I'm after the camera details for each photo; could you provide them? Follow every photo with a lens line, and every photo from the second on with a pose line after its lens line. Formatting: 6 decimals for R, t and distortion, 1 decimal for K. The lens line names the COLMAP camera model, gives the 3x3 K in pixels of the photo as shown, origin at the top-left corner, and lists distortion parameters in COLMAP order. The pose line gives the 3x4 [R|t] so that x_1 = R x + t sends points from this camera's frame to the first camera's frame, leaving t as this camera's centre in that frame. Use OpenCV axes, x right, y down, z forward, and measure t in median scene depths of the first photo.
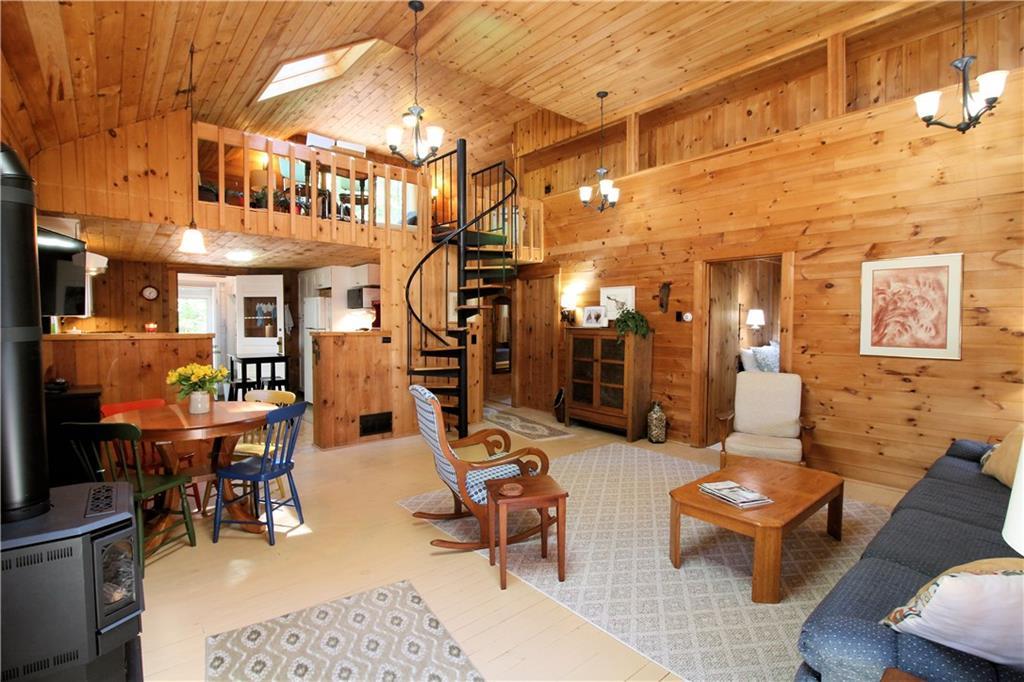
lens RADIAL K [[471.1, 0, 514.0], [0, 471.1, 337.1], [0, 0, 1]] dist [0.000100, -0.000067]
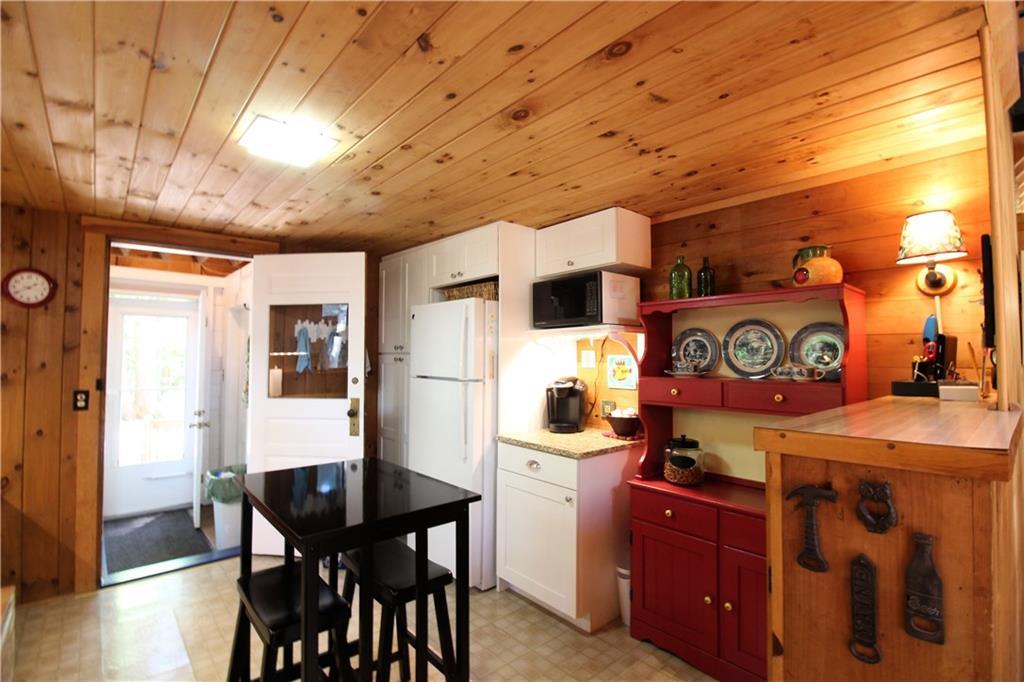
lens RADIAL K [[471.1, 0, 510.0], [0, 471.1, 344.4], [0, 0, 1]] dist [0.000100, -0.000067]
pose [[0.999958, -0.001481, 0.008992, -0.362144], [0.002047, 0.997995, -0.063263, -0.021360], [-0.008880, 0.063279, 0.997956, 0.576518]]
